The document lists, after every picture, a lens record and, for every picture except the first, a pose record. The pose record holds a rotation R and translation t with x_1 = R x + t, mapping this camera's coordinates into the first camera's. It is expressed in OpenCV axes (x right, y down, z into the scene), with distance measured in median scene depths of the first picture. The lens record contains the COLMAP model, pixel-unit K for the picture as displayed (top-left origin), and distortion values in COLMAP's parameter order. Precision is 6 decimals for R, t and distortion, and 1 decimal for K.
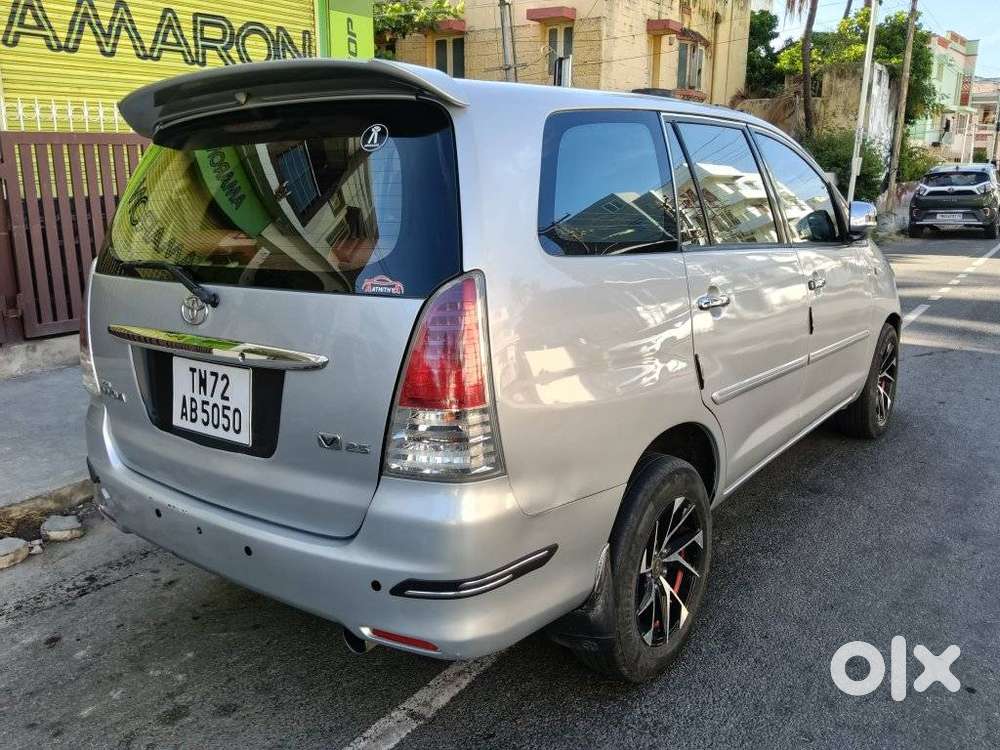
lens RADIAL K [[848.7, 0, 499.0], [0, 848.7, 362.0], [0, 0, 1]] dist [-0.000860, -0.009551]
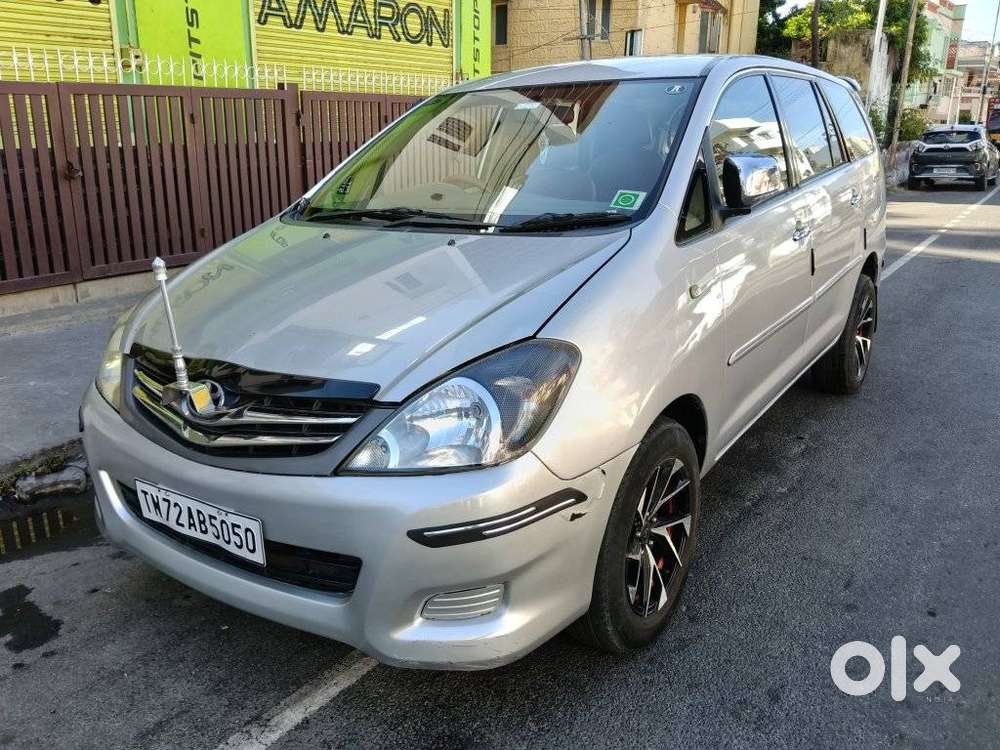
lens RADIAL K [[838.5, 0, 499.3], [0, 838.5, 351.3], [0, 0, 1]] dist [0.011583, -0.004458]
pose [[0.999730, 0.006471, 0.022301, -0.095700], [-0.007337, 0.999212, 0.039008, 0.032621], [-0.022031, -0.039161, 0.998990, -0.134511]]
